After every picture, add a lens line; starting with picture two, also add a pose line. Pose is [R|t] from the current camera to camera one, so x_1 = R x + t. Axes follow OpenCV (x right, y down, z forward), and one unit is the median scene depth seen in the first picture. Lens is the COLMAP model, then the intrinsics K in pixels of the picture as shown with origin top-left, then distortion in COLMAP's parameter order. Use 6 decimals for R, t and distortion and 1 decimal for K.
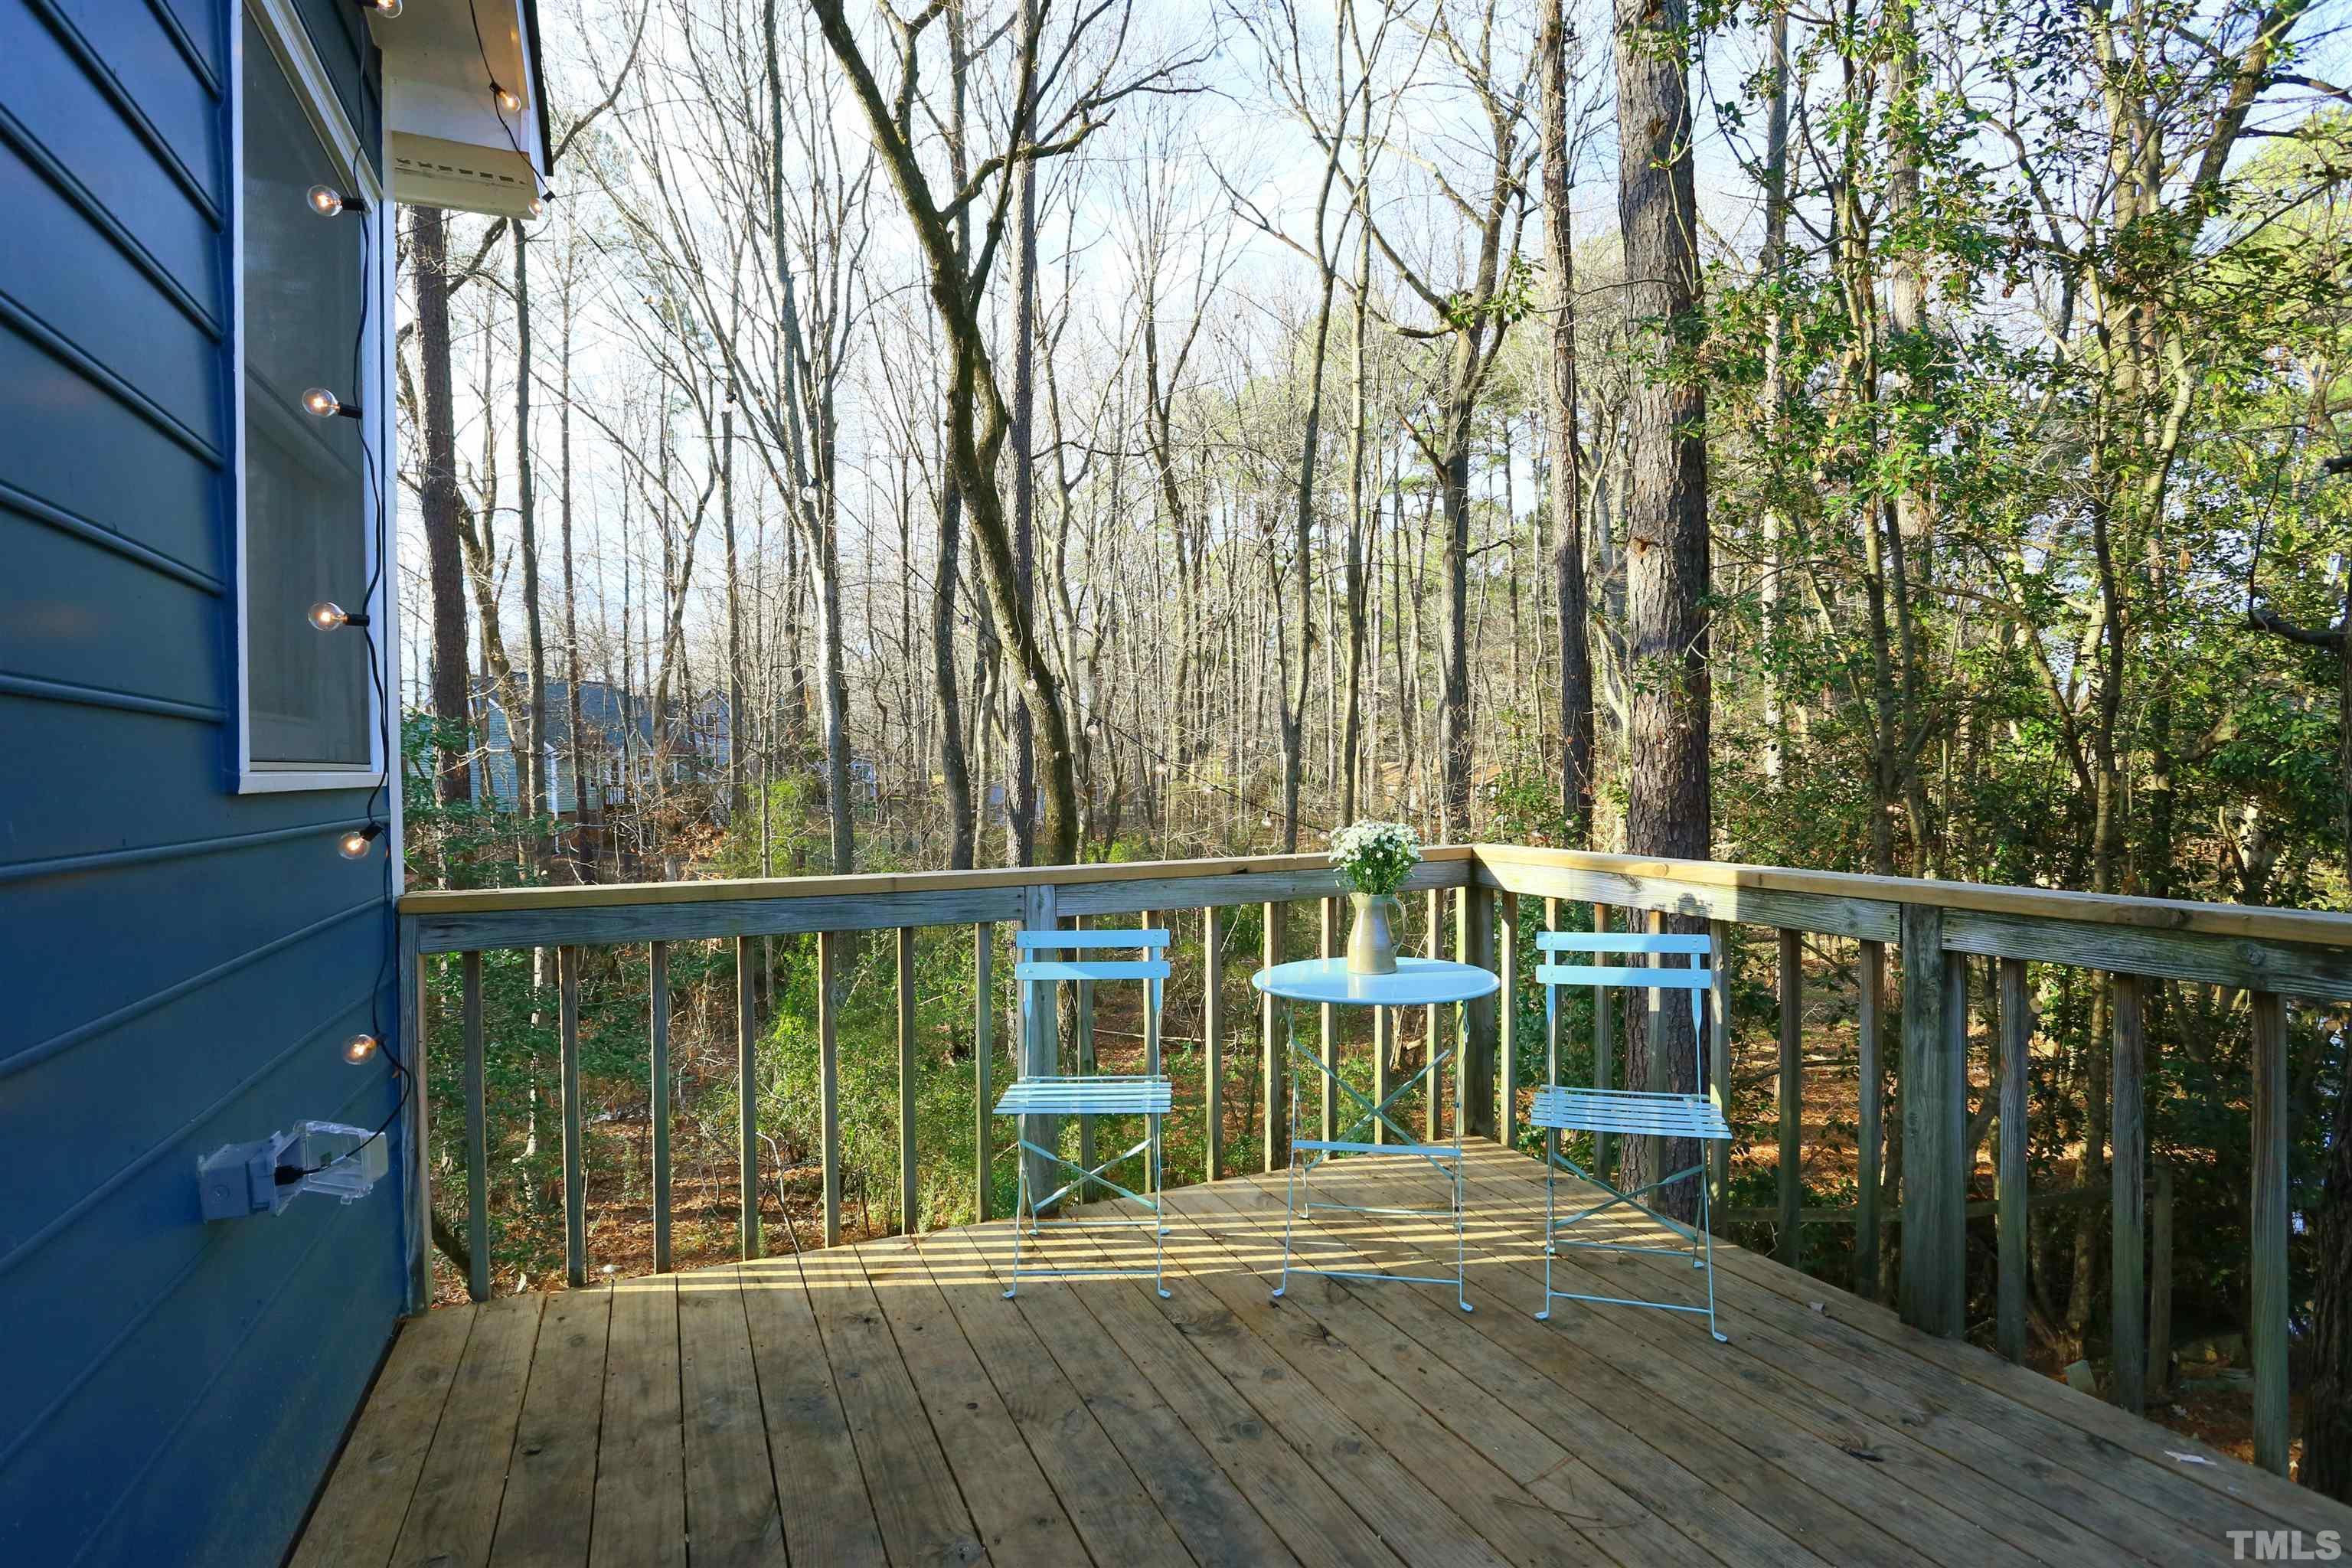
lens RADIAL K [[1082.1, 0, 1176.0], [0, 1082.1, 784.0], [0, 0, 1]] dist [0.001982, 0.000673]
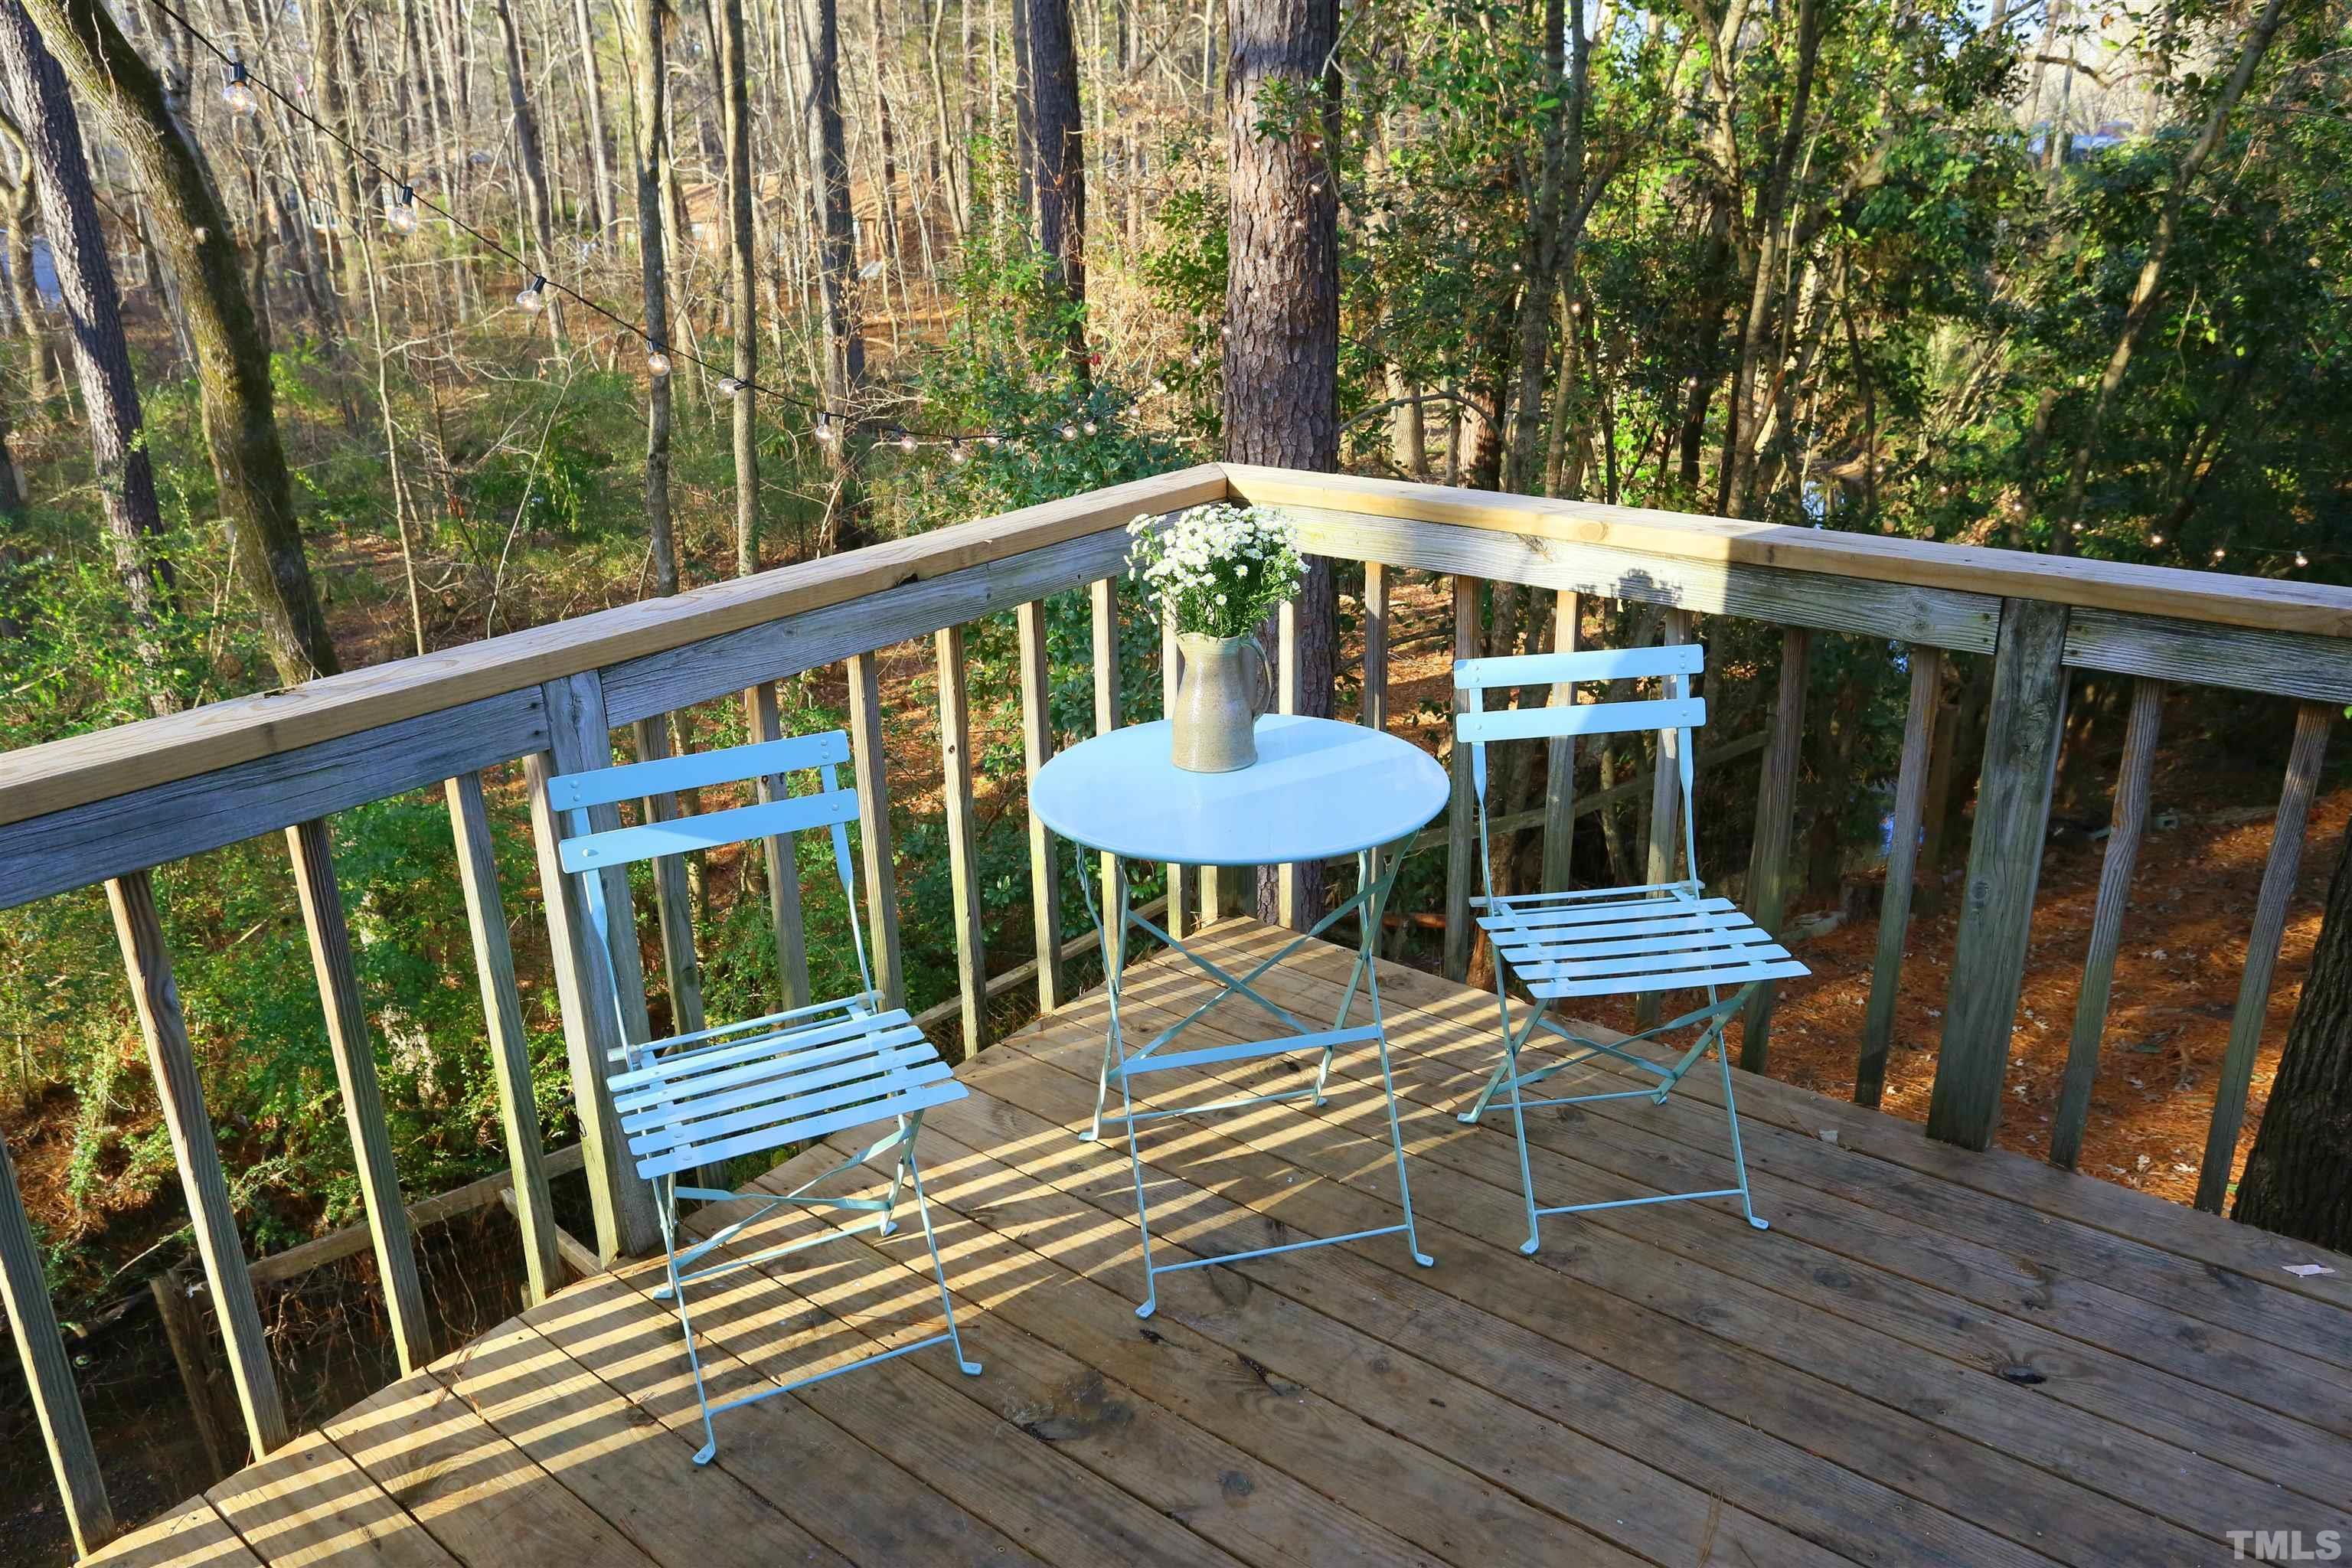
lens RADIAL K [[1628.4, 0, 1176.0], [0, 1628.4, 784.0], [0, 0, 1]] dist [-0.009621, 0.045143]
pose [[0.906785, -0.153964, 0.392475, -0.190242], [0.022187, 0.947069, 0.320263, -0.100704], [-0.421009, -0.281702, 0.862204, 0.256523]]
